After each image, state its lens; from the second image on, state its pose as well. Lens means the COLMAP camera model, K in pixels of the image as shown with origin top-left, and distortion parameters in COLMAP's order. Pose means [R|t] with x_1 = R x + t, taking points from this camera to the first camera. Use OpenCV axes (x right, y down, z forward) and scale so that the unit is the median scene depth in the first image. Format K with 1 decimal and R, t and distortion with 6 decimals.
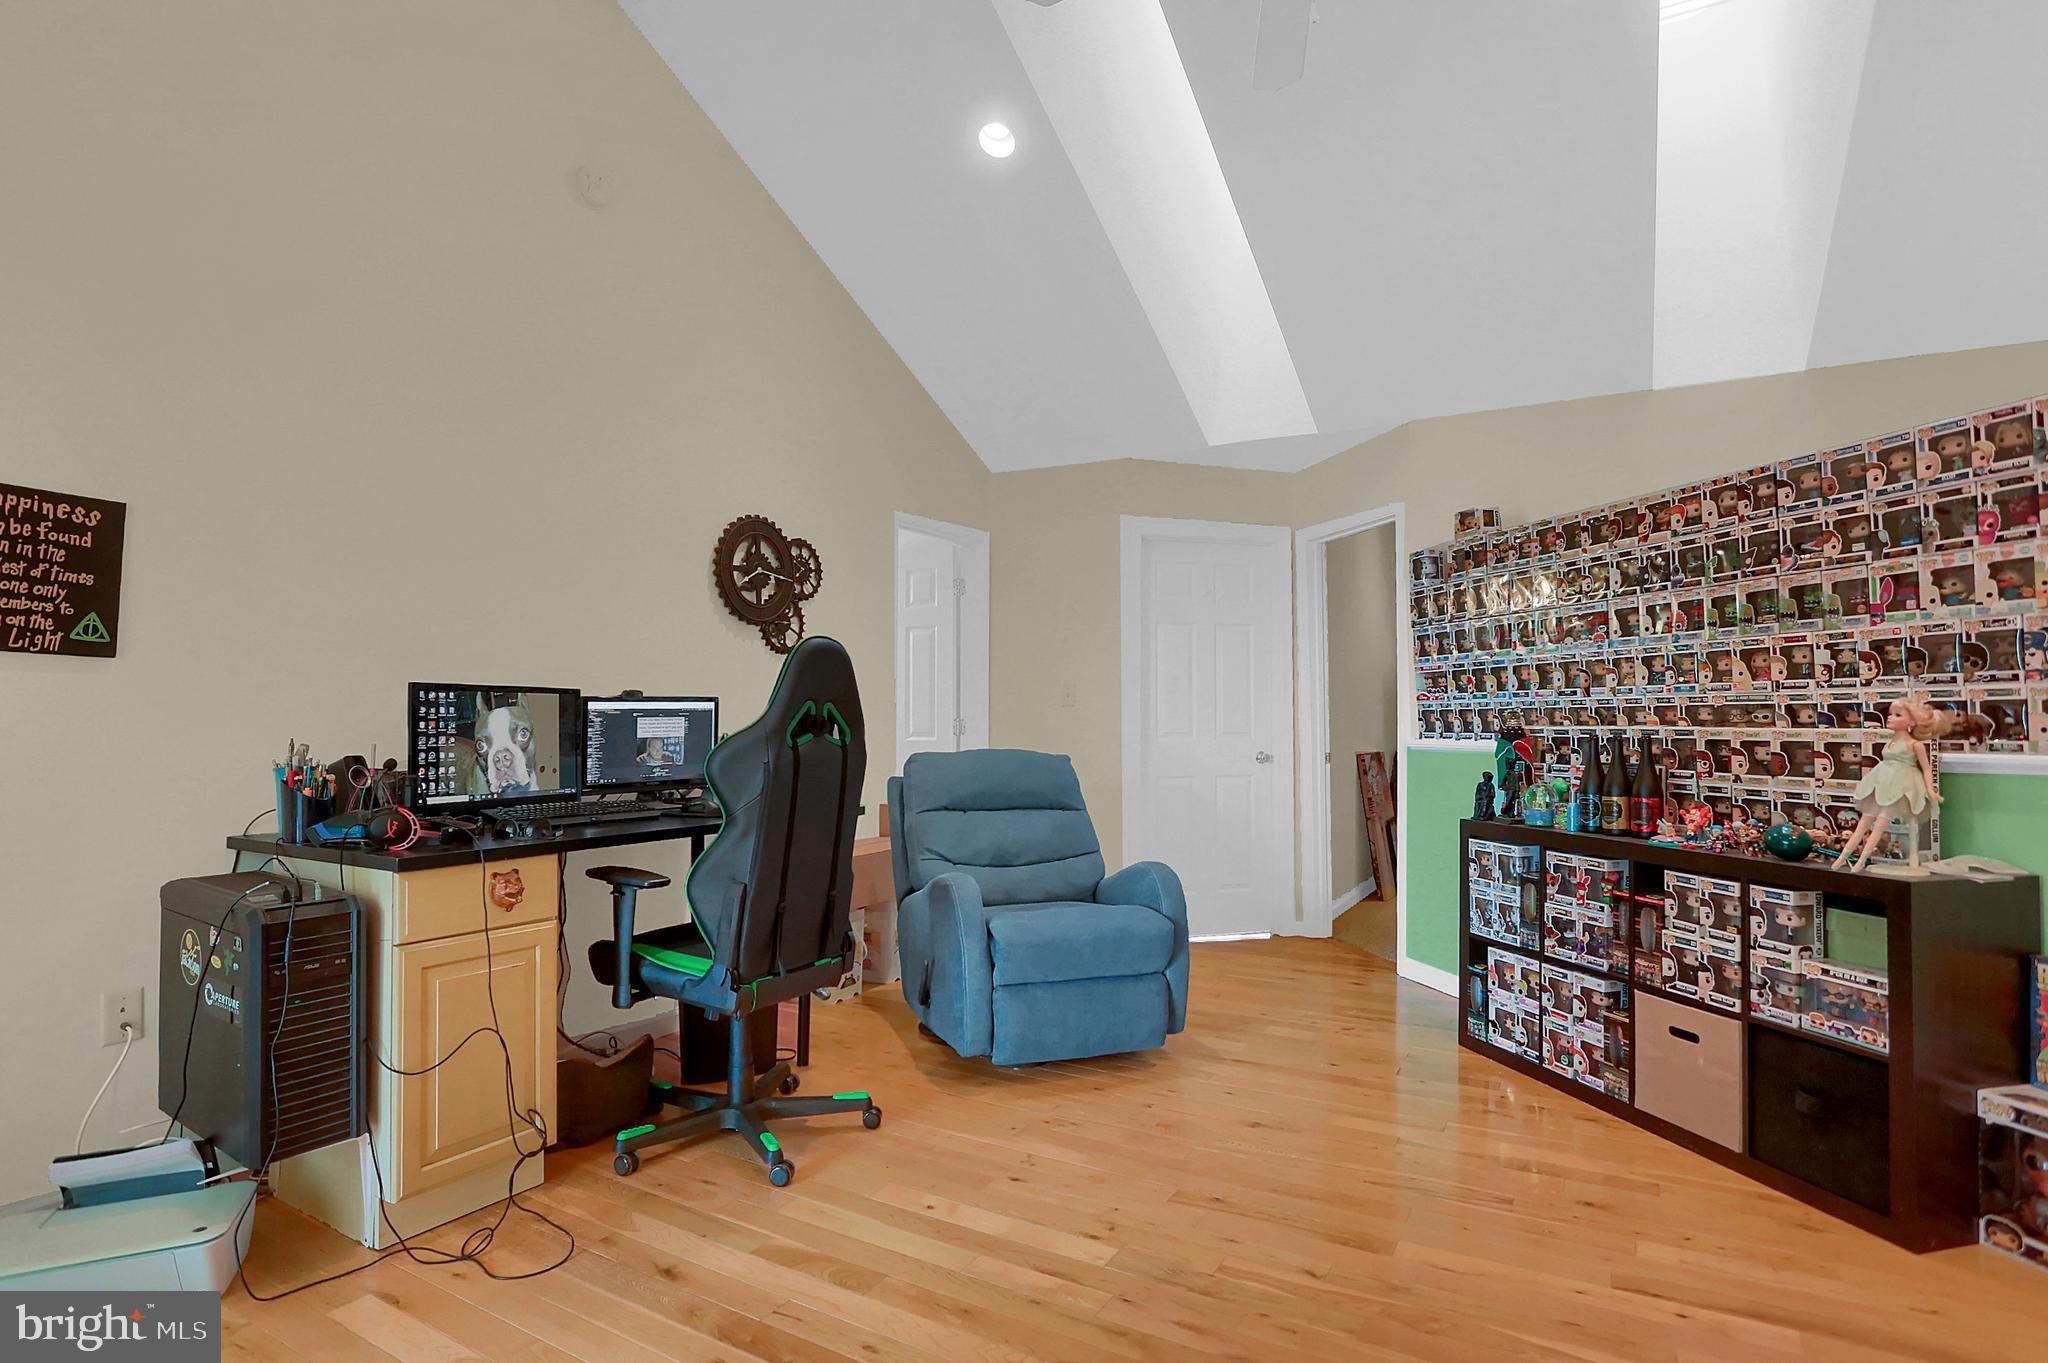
lens RADIAL K [[1074.1, 0, 1024.0], [0, 1074.1, 681.5], [0, 0, 1]] dist [-0.046762, 0.025406]
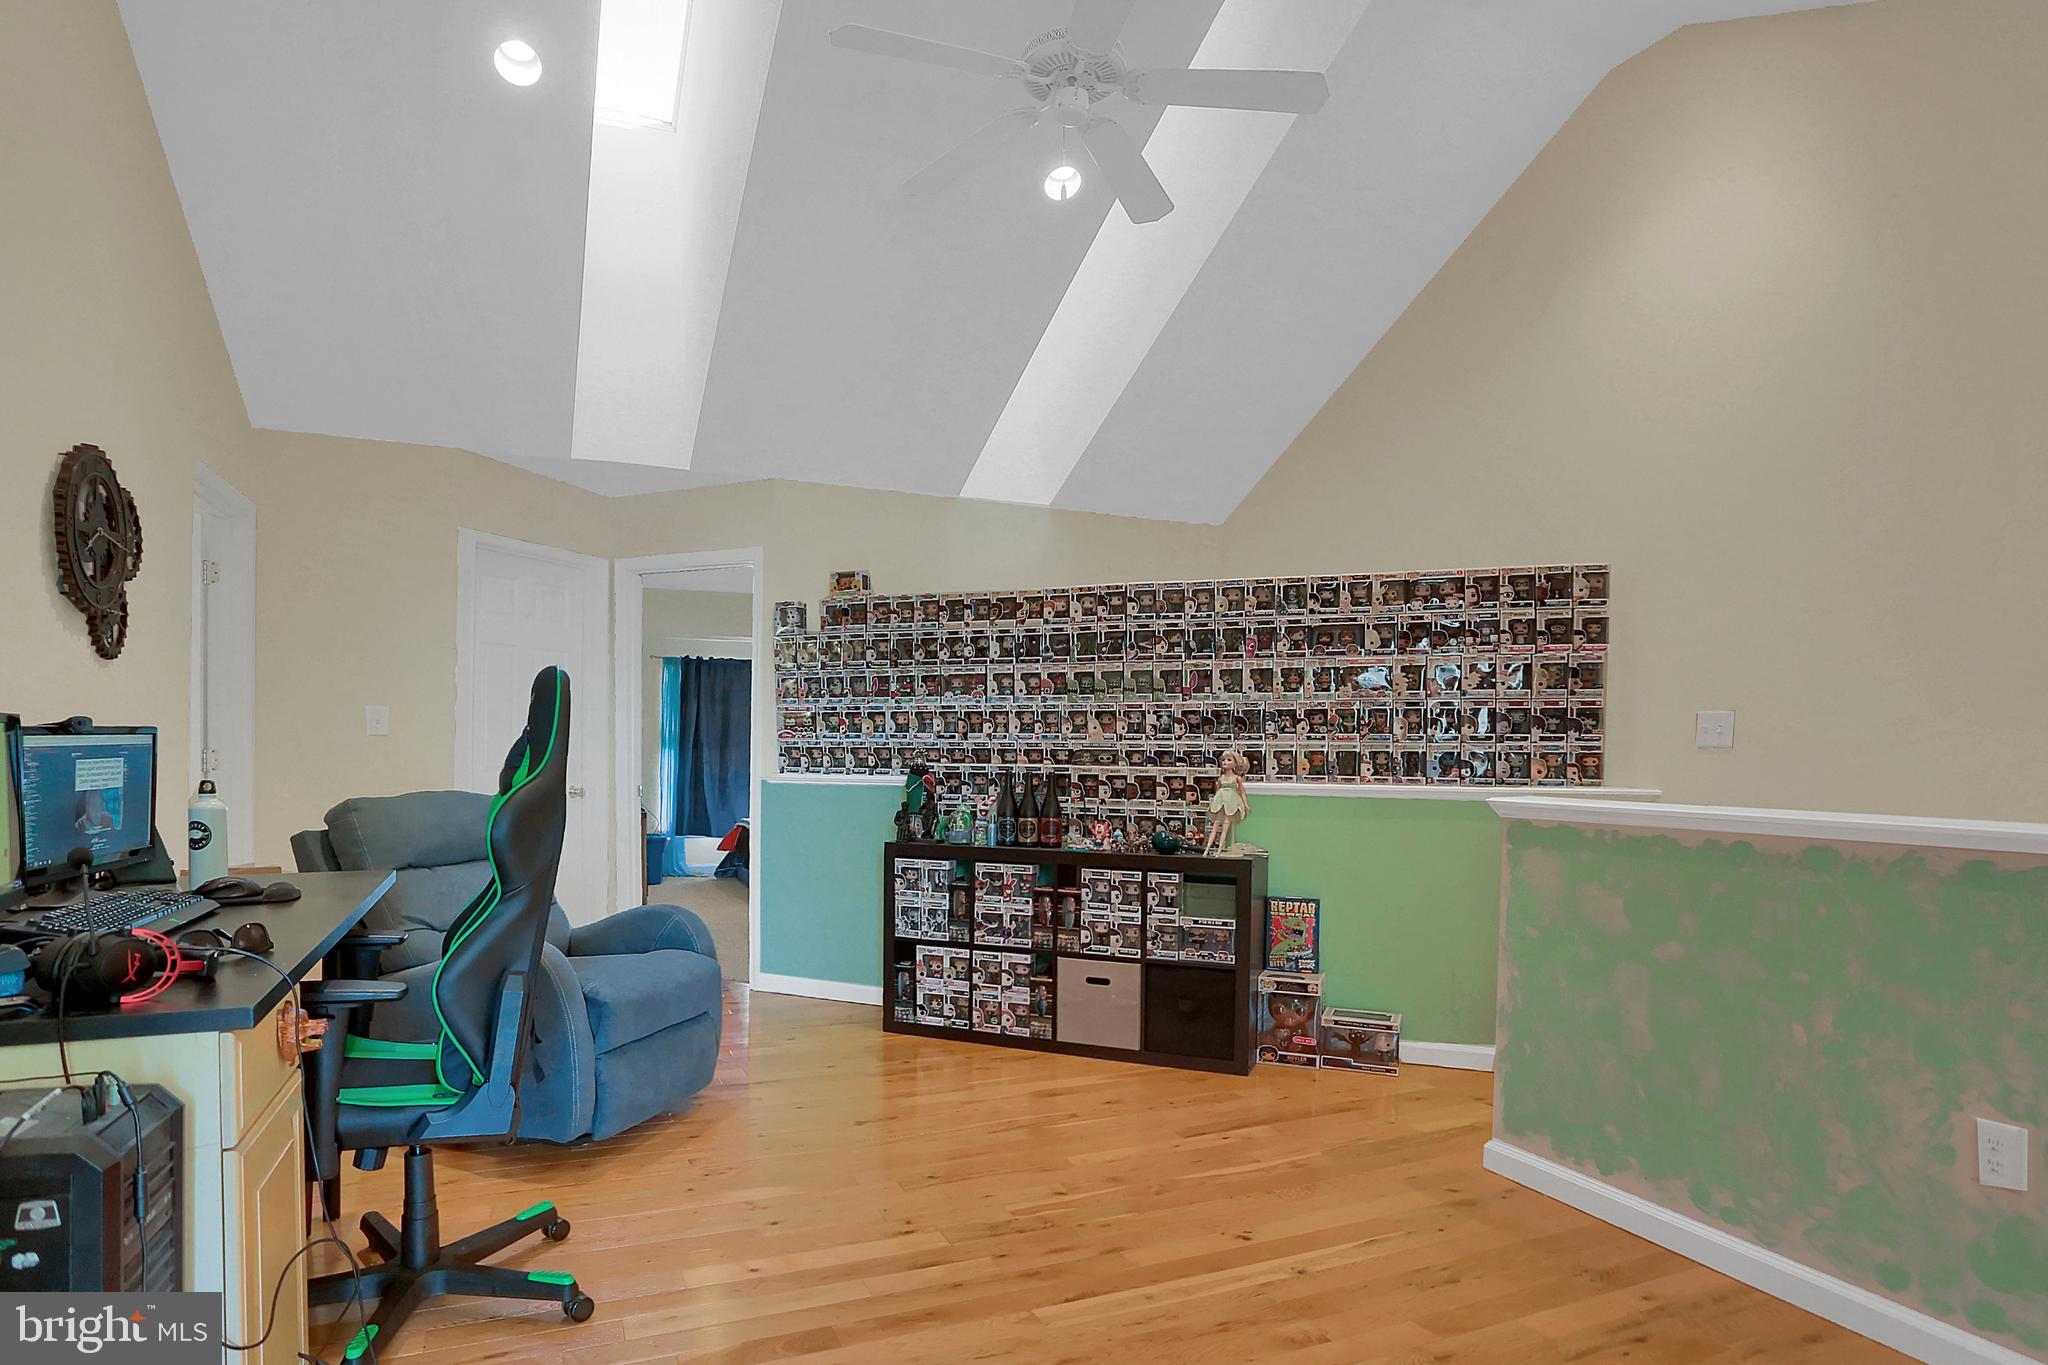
lens RADIAL K [[1125.0, 0, 1017.4], [0, 1125.0, 768.3], [0, 0, 1]] dist [-0.055214, 0.033357]
pose [[0.596704, -0.008926, 0.802412, -0.598137], [-0.038777, 0.998449, 0.039943, -0.009406], [-0.801524, -0.054950, 0.595432, 0.178061]]
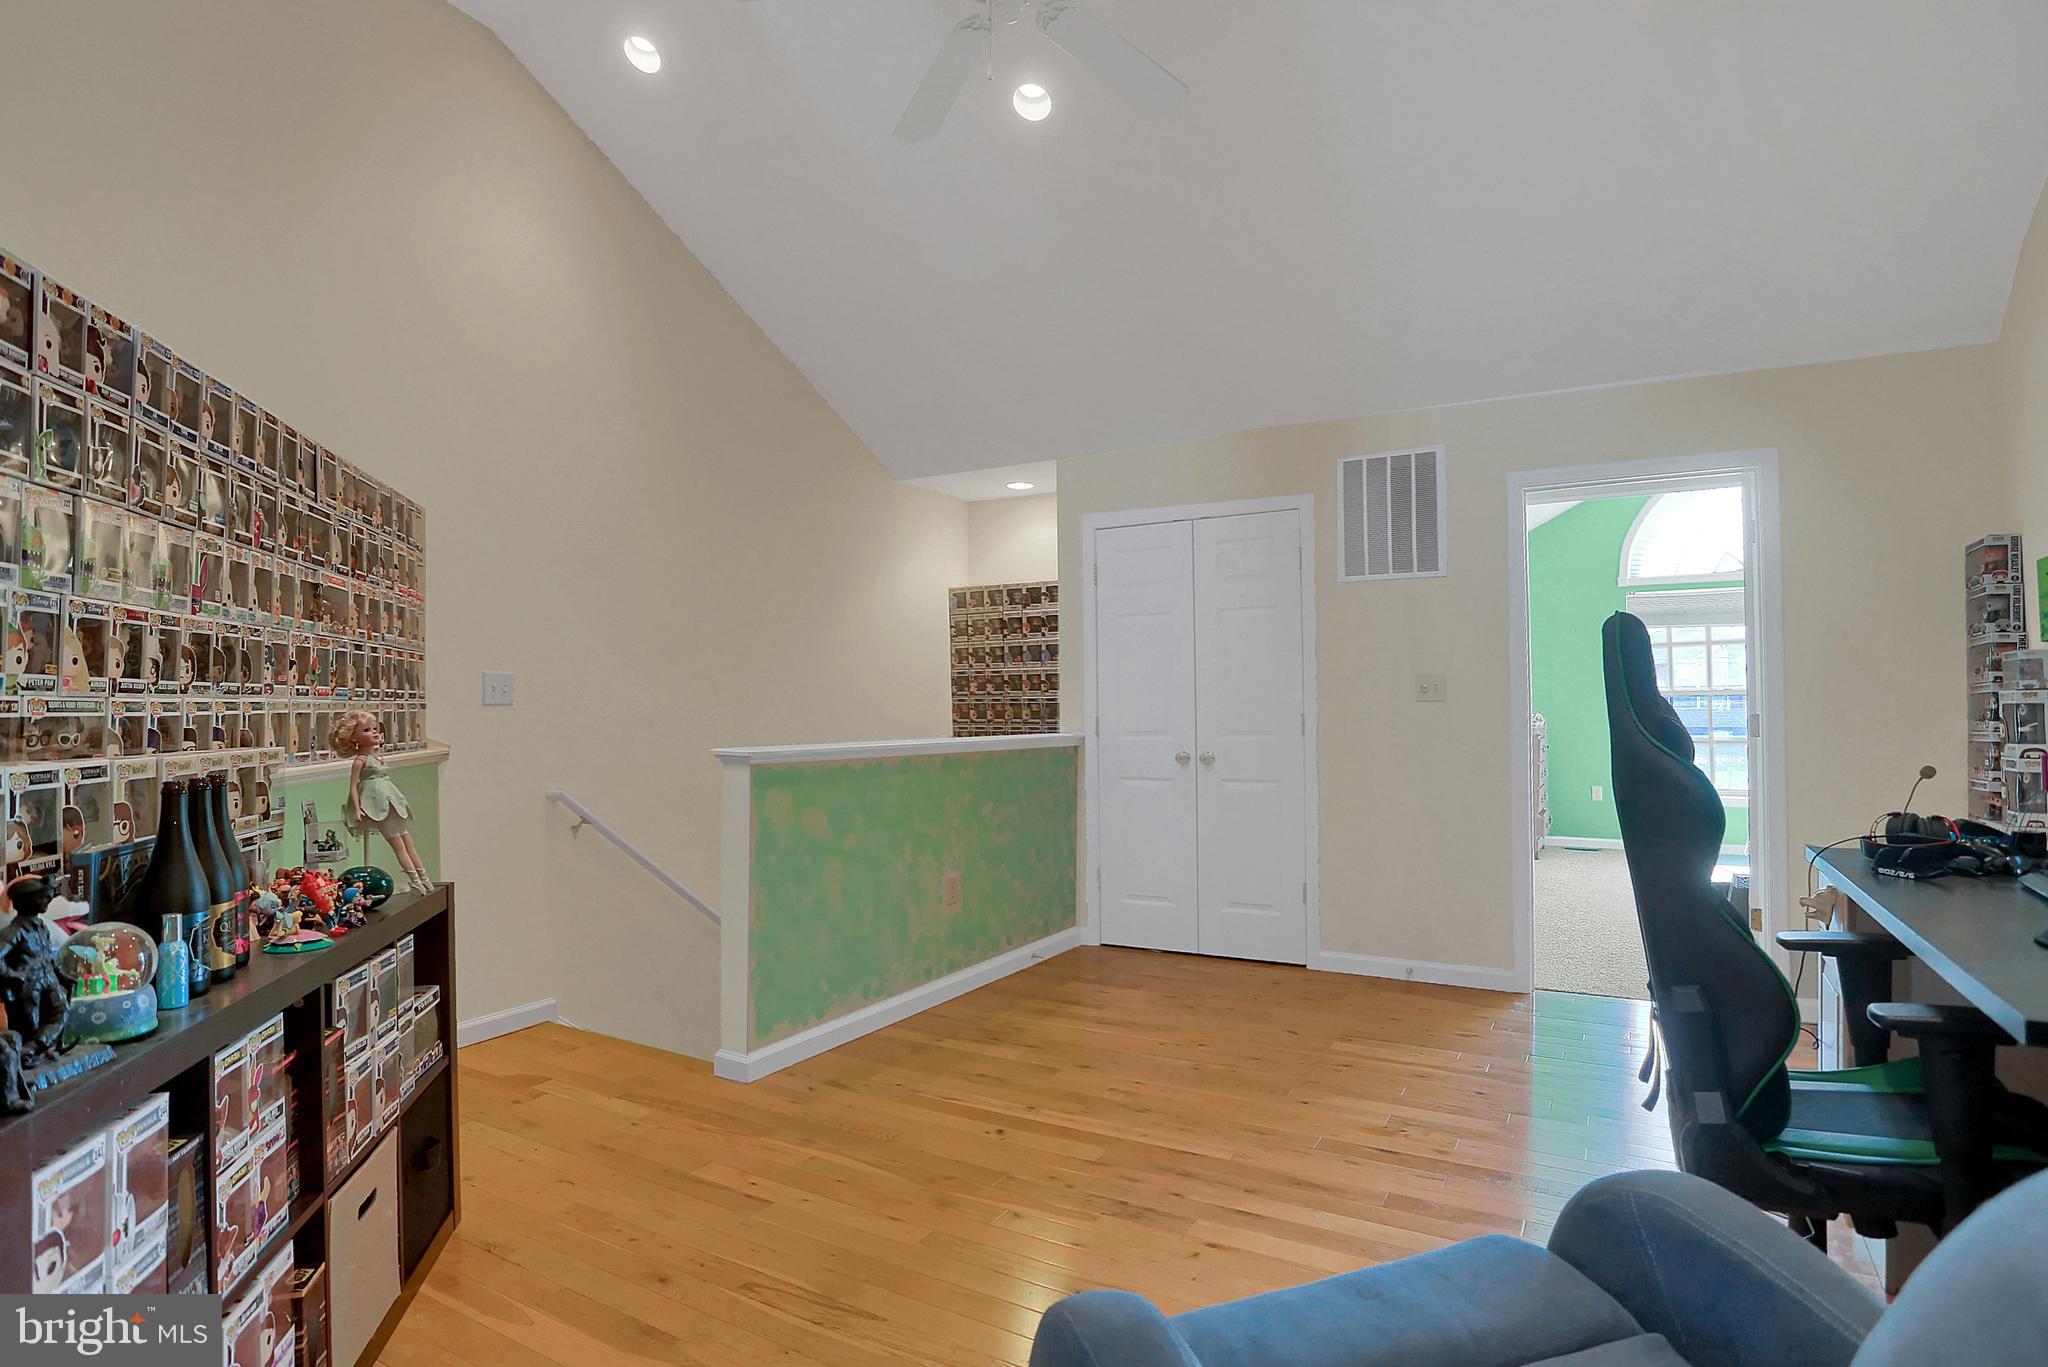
lens RADIAL K [[1074.1, 0, 1024.0], [0, 1074.1, 683.5], [0, 0, 1]] dist [-0.046762, 0.025406]
pose [[-0.999893, -0.000551, 0.014609, 0.174495], [-0.001394, 0.998330, -0.057758, 0.034963], [-0.014553, -0.057772, -0.998224, 1.534930]]
